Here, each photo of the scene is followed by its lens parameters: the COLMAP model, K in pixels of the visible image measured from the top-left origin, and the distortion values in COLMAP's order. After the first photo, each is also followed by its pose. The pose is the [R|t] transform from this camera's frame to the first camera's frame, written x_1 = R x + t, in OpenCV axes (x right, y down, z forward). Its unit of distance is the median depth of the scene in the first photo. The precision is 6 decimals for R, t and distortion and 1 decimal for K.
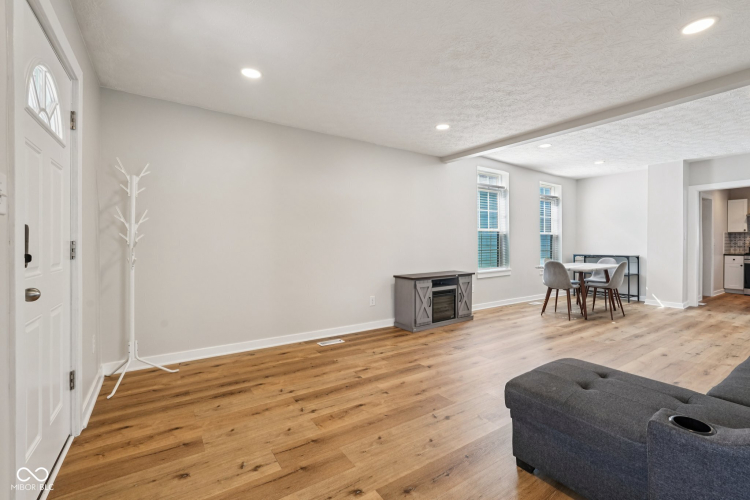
lens RADIAL K [[330.2, 0, 374.3], [0, 330.2, 244.5], [0, 0, 1]] dist [-0.017376, 0.008220]
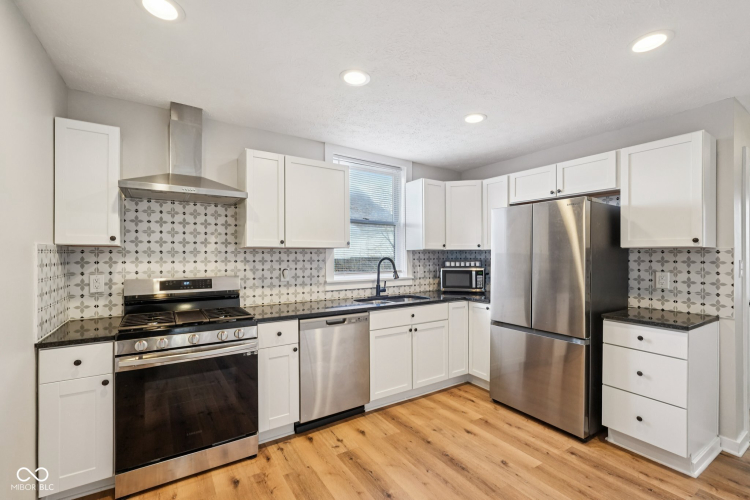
lens RADIAL K [[330.2, 0, 370.9], [0, 330.2, 254.7], [0, 0, 1]] dist [-0.017376, 0.008220]
pose [[0.015539, -0.002265, 0.999877, 0.854468], [0.001892, 0.999996, 0.002236, -0.029980], [-0.999877, 0.001857, 0.015543, 0.774116]]
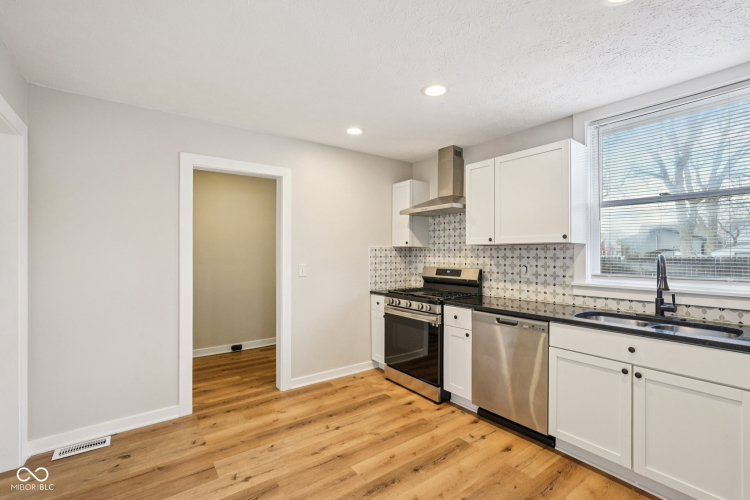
lens RADIAL K [[330.2, 0, 371.6], [0, 330.2, 252.5], [0, 0, 1]] dist [-0.017376, 0.008220]
pose [[0.999055, -0.006158, 0.043031, 1.048835], [0.006220, 0.999980, -0.001325, -0.028391], [-0.043022, 0.001591, 0.999073, 0.500462]]
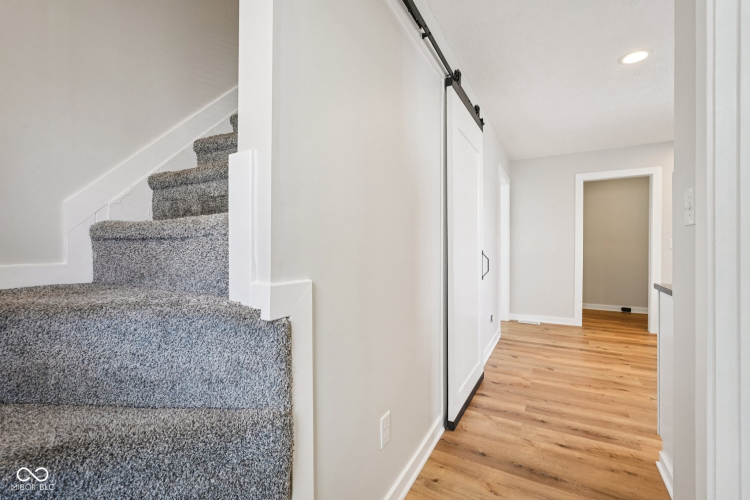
lens RADIAL K [[330.2, 0, 372.9], [0, 330.2, 248.4], [0, 0, 1]] dist [-0.017376, 0.008220]
pose [[0.459886, 0.002521, -0.887974, 1.230219], [-0.000819, 0.999997, 0.002415, -0.000570], [0.887977, -0.000383, 0.459887, 0.242336]]
